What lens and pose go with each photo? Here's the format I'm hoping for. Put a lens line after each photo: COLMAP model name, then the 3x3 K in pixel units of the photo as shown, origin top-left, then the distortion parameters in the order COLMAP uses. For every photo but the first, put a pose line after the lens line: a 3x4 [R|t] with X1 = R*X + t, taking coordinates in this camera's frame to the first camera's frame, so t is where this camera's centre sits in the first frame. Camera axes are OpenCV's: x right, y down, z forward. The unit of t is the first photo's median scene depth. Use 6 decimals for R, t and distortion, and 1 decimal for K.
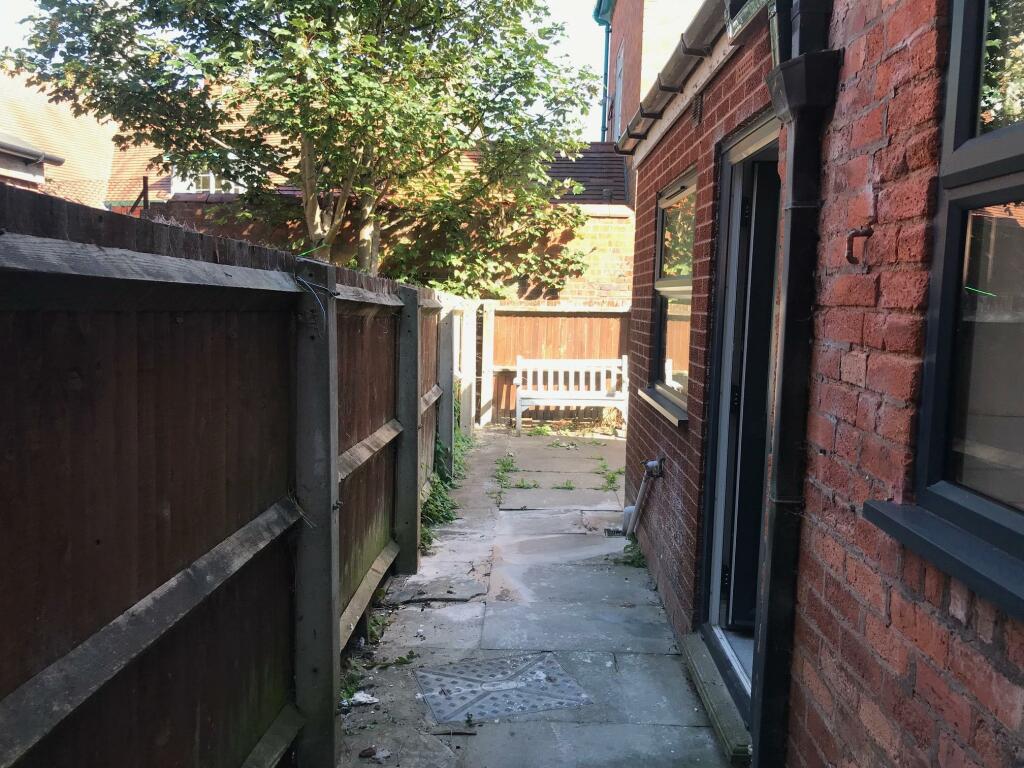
lens RADIAL K [[847.6, 0, 512.0], [0, 847.6, 384.0], [0, 0, 1]] dist [0.012095, 0.012545]
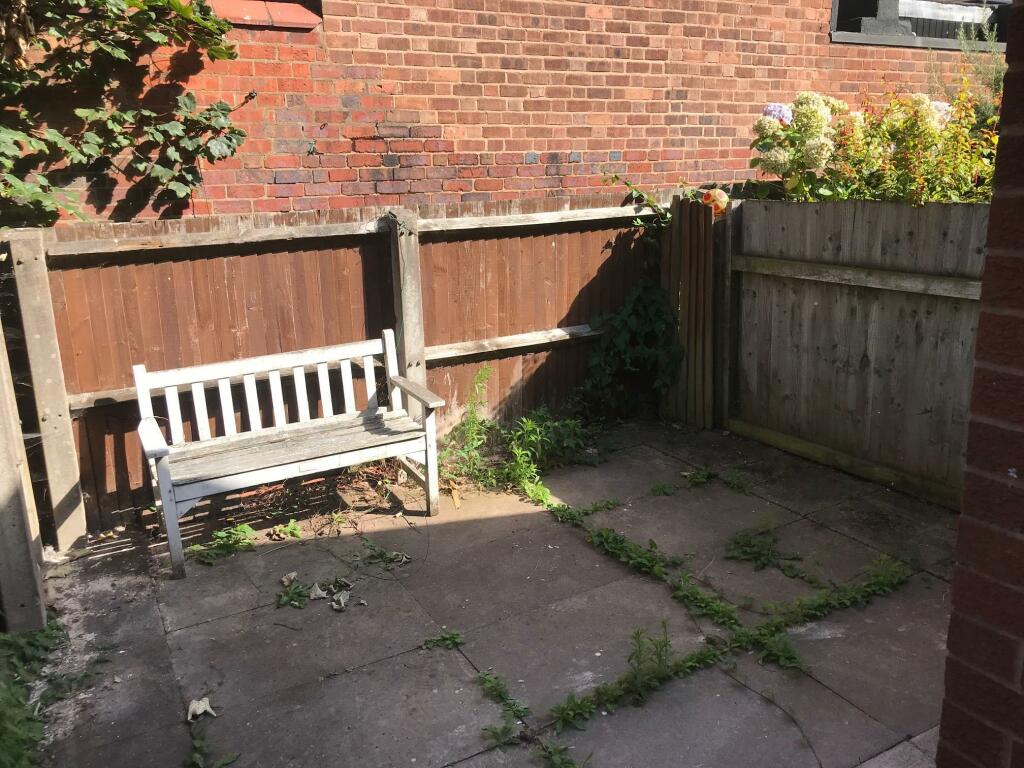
lens RADIAL K [[847.6, 0, 512.0], [0, 847.6, 384.0], [0, 0, 1]] dist [0.012095, 0.012545]
pose [[0.873221, -0.165135, 0.458492, -0.020359], [0.101652, 0.981863, 0.160037, -0.063795], [-0.476604, -0.093141, 0.874170, 0.508041]]
